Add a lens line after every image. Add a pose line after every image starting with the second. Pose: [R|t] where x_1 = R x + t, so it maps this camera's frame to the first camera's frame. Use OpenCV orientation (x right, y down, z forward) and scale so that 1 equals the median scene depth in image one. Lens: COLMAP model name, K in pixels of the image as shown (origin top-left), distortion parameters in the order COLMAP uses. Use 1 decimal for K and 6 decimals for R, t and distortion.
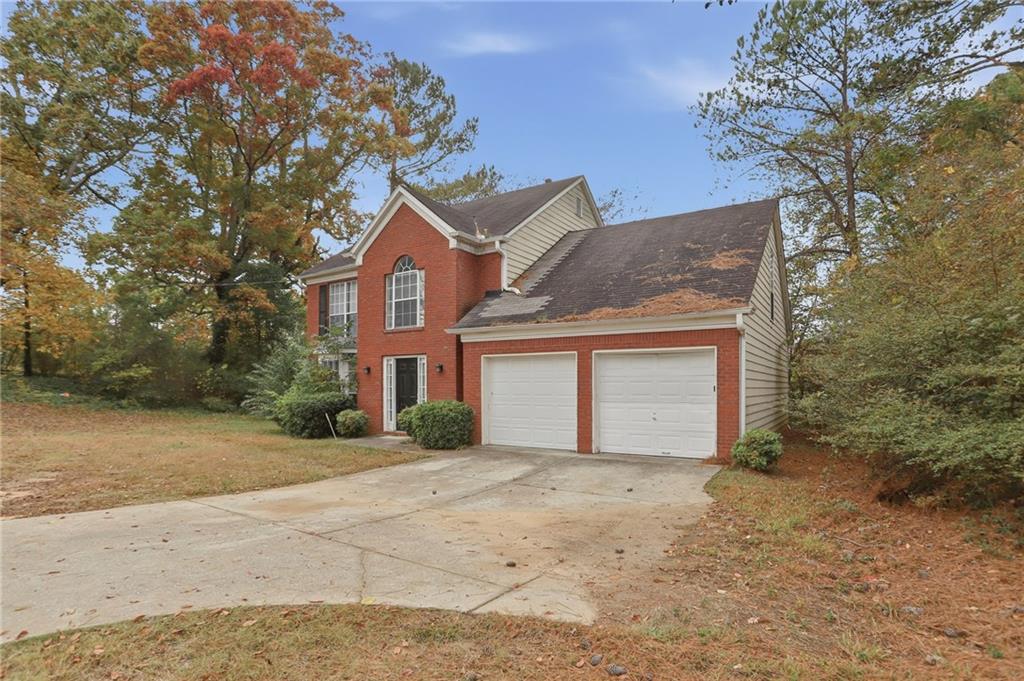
lens RADIAL K [[514.9, 0, 513.3], [0, 514.9, 353.0], [0, 0, 1]] dist [-0.036928, 0.000869]
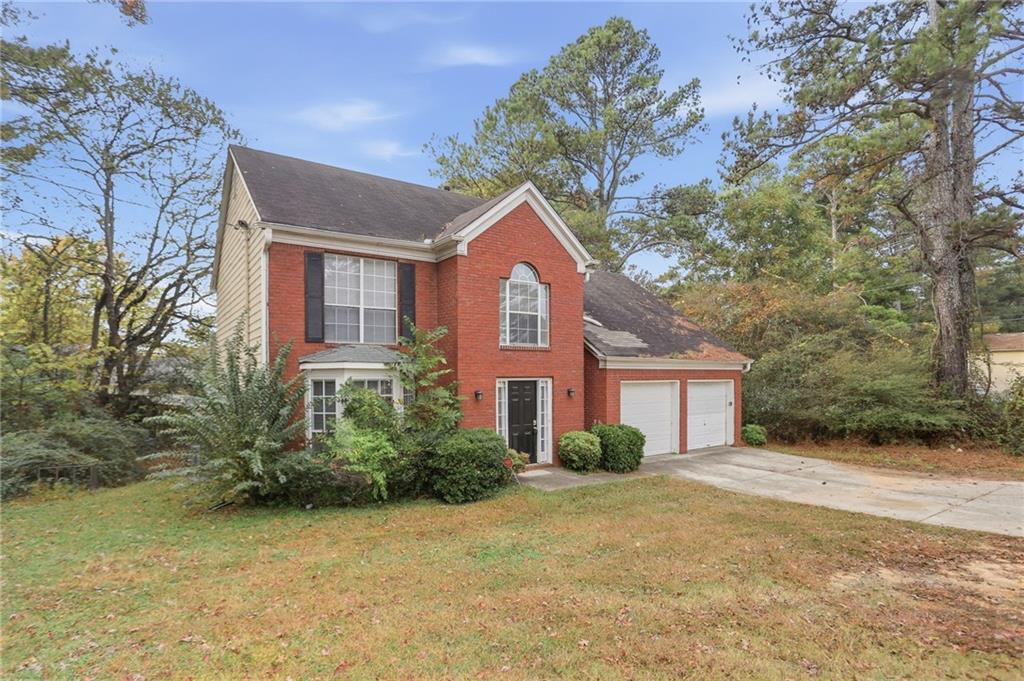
lens RADIAL K [[514.9, 0, 513.3], [0, 514.9, 353.0], [0, 0, 1]] dist [-0.036928, 0.000869]
pose [[0.388381, 0.040312, 0.920617, -1.031528], [-0.057072, 0.998177, -0.019632, -0.018862], [-0.919730, -0.044917, 0.389974, 0.682650]]
